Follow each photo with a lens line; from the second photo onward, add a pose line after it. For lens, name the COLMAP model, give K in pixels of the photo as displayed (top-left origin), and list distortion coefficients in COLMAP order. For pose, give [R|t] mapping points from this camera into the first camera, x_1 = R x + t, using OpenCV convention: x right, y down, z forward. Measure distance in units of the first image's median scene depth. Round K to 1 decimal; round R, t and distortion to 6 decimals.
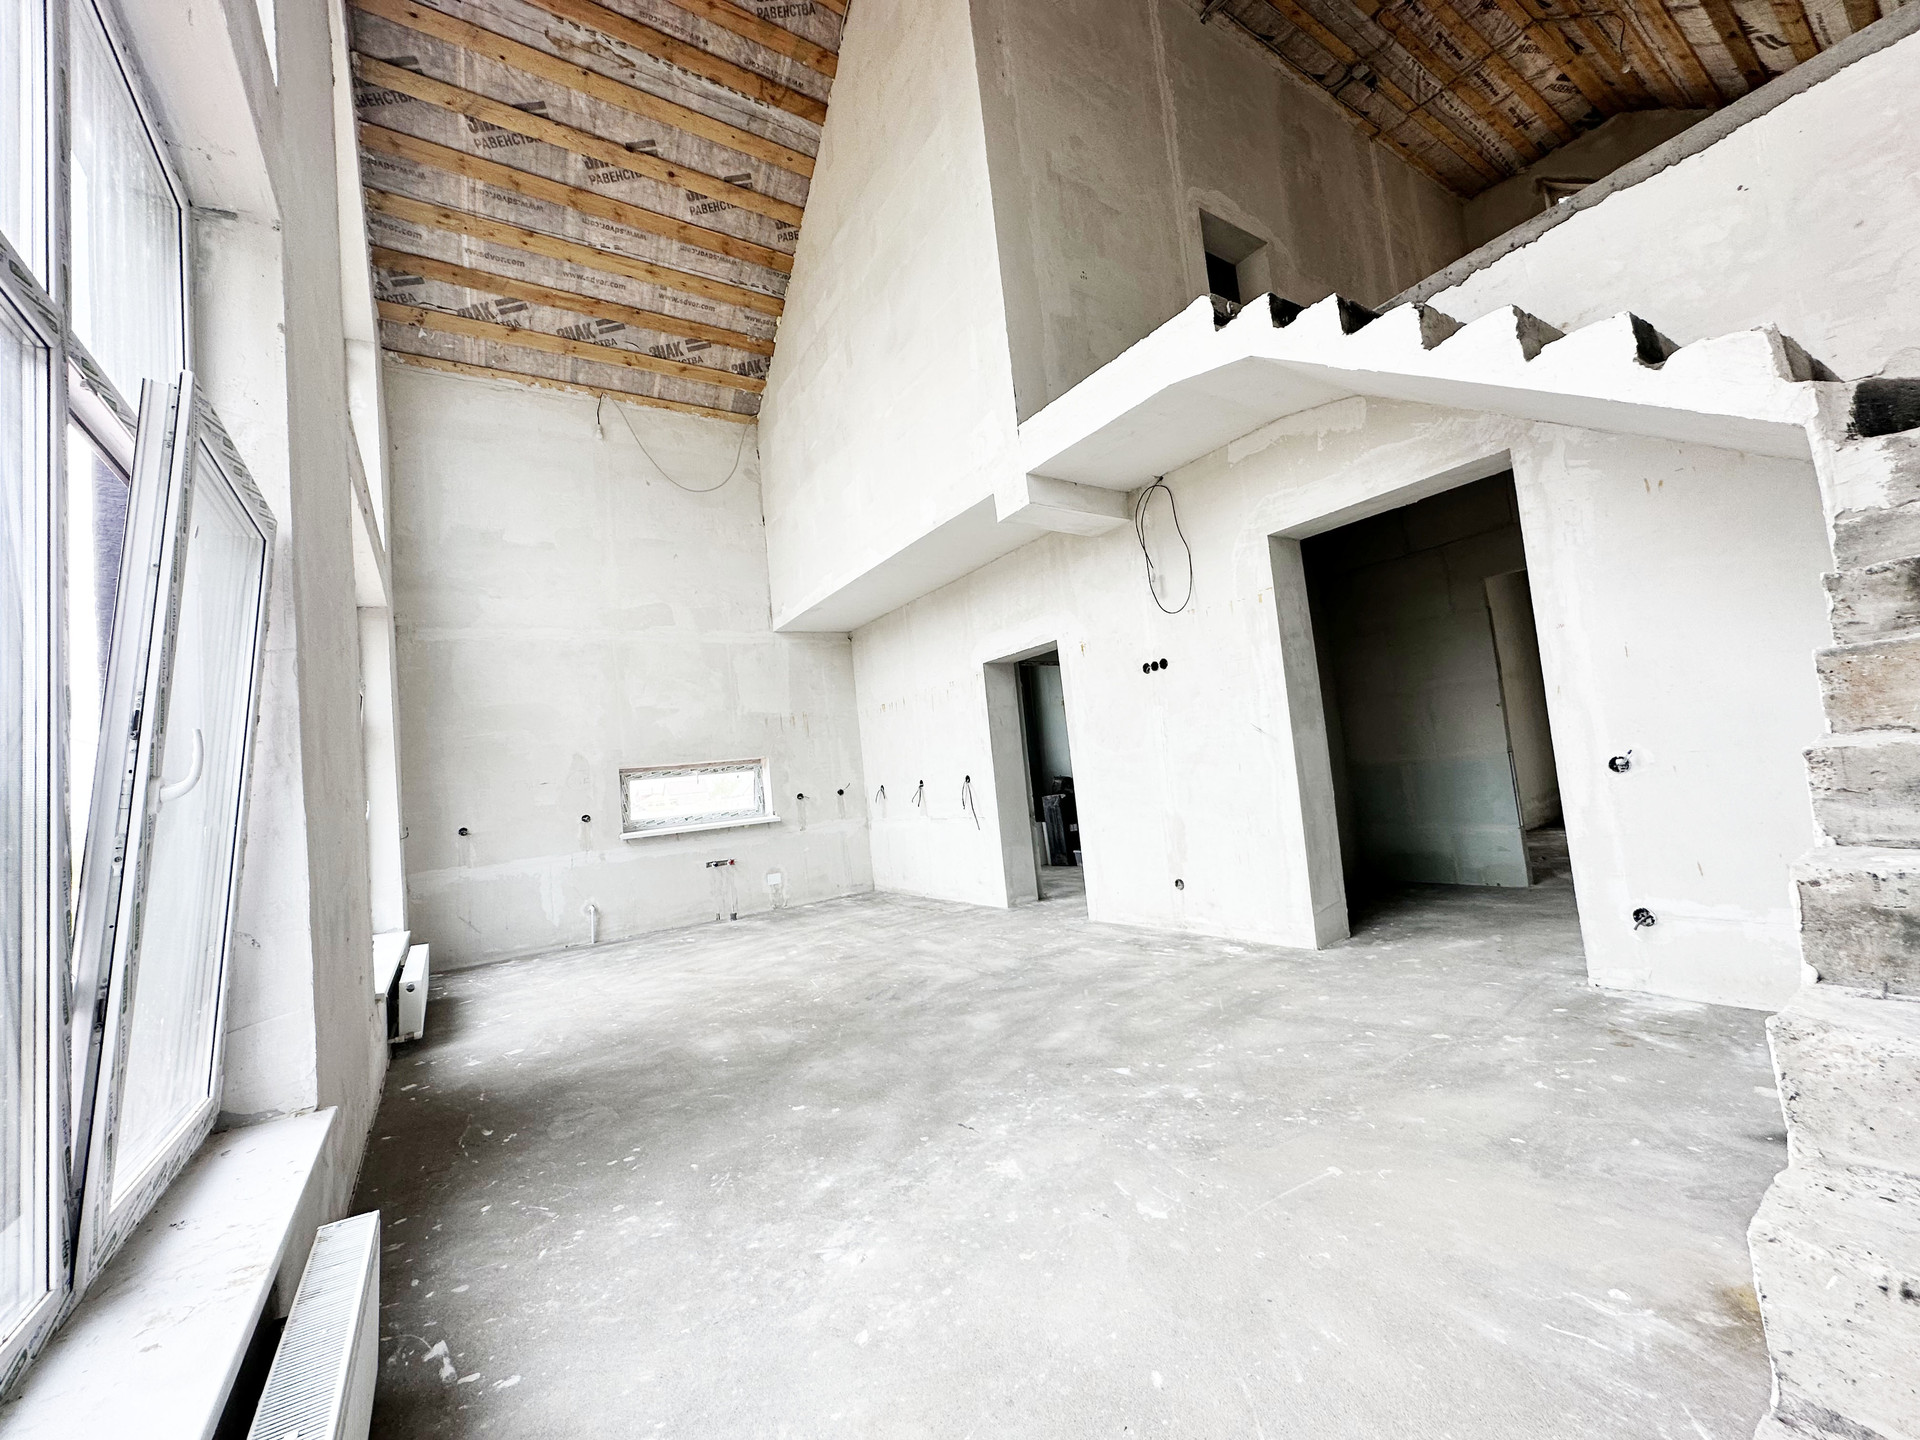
lens RADIAL K [[764.4, 0, 957.6], [0, 764.4, 720.2], [0, 0, 1]] dist [-0.001007, 0.000146]
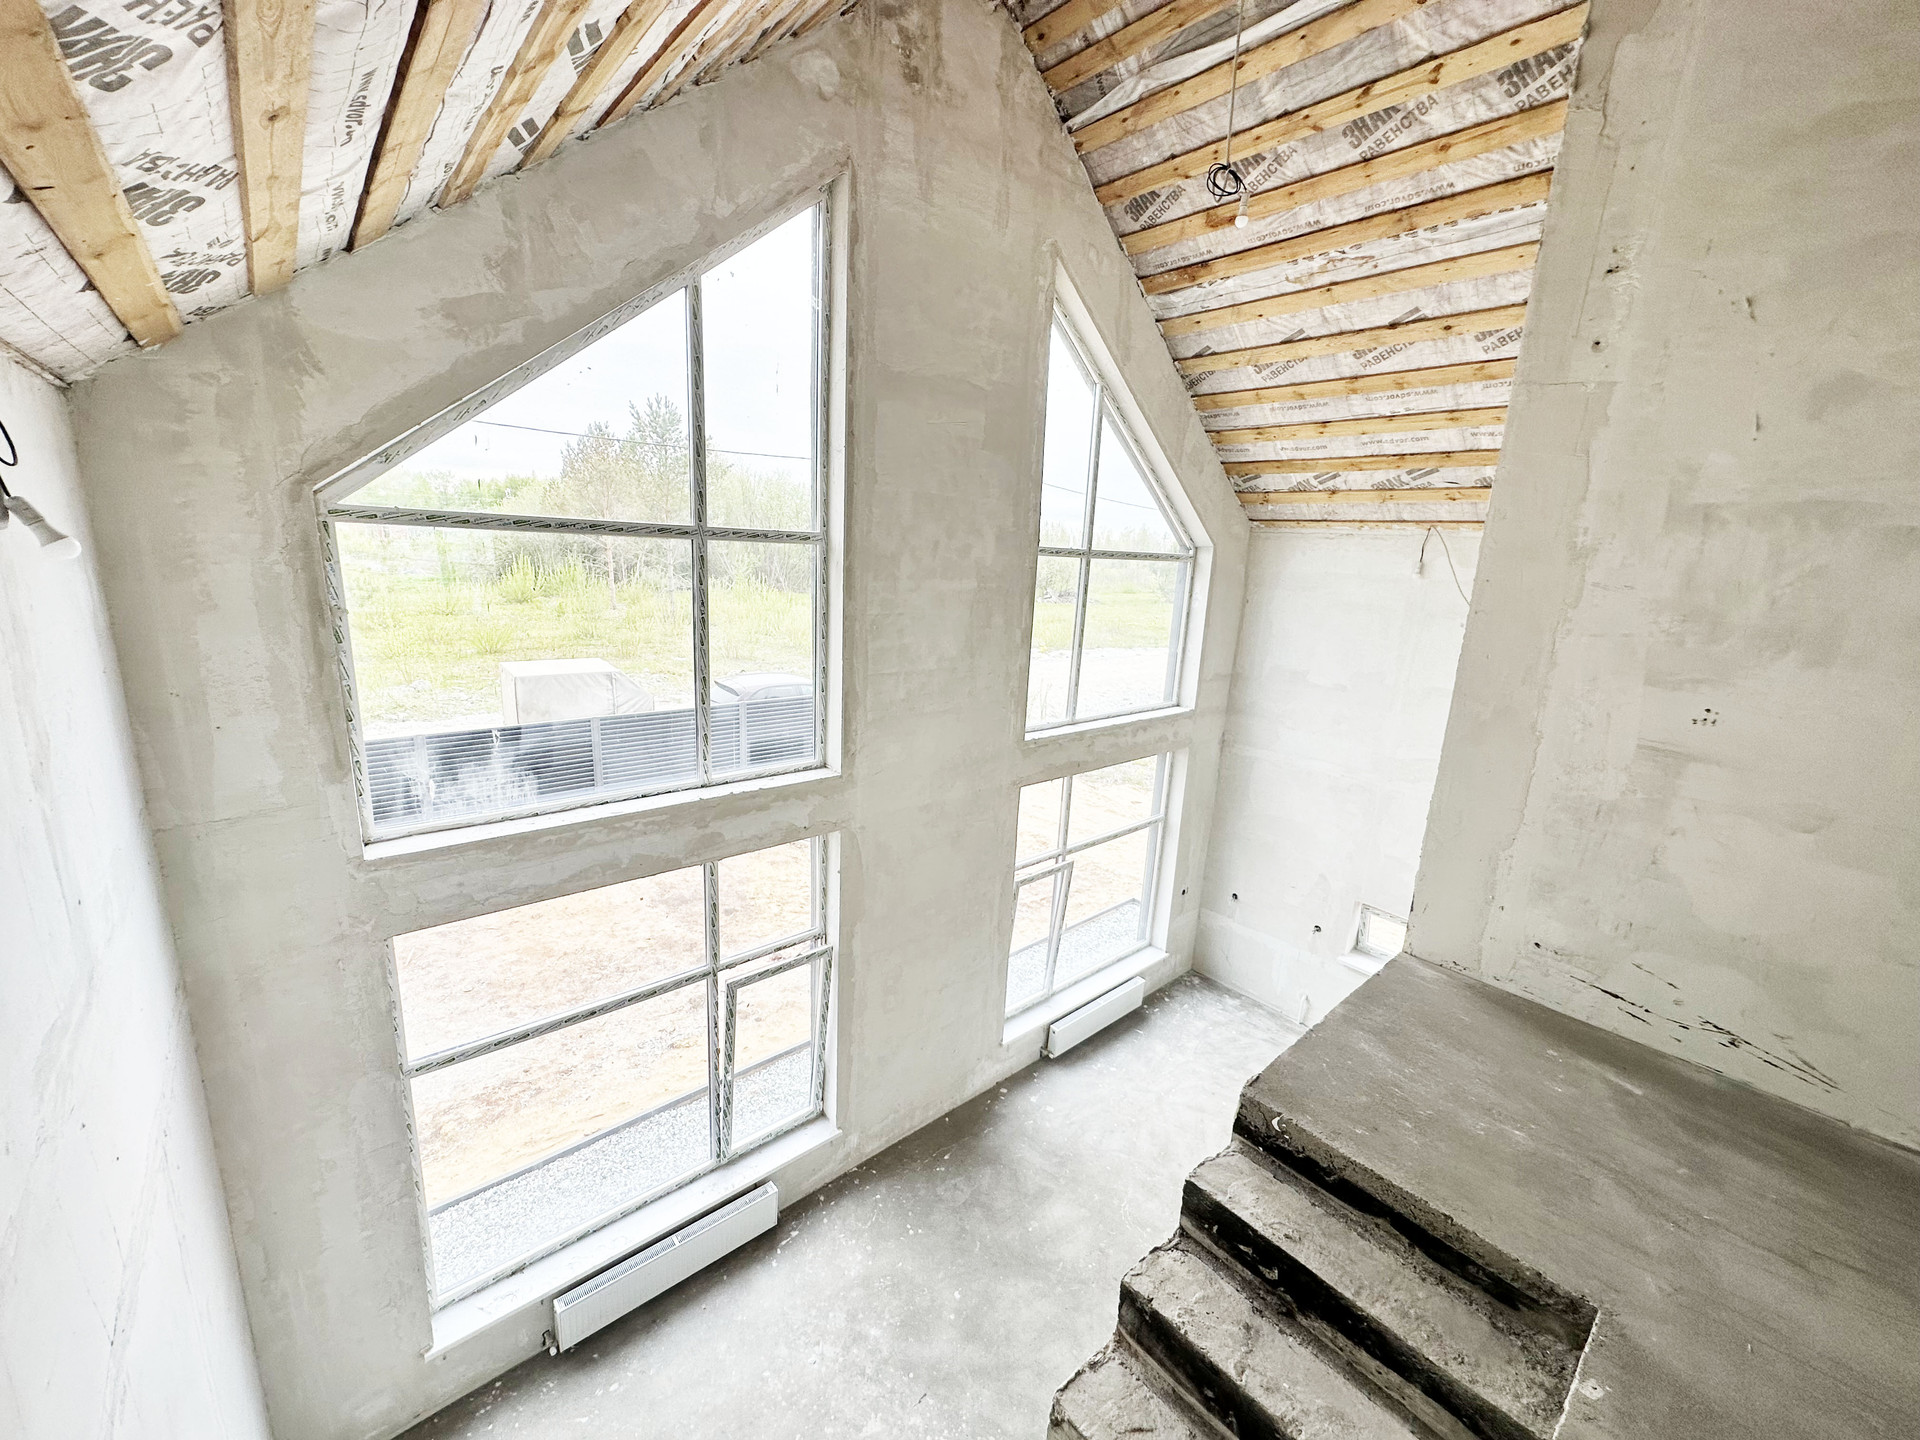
lens RADIAL K [[764.4, 0, 957.6], [0, 764.4, 720.2], [0, 0, 1]] dist [-0.001007, 0.000146]
pose [[0.129963, 0.327111, -0.936006, 0.464485], [0.015065, 0.943252, 0.331735, -0.618836], [0.991404, -0.057214, 0.117660, 0.379632]]
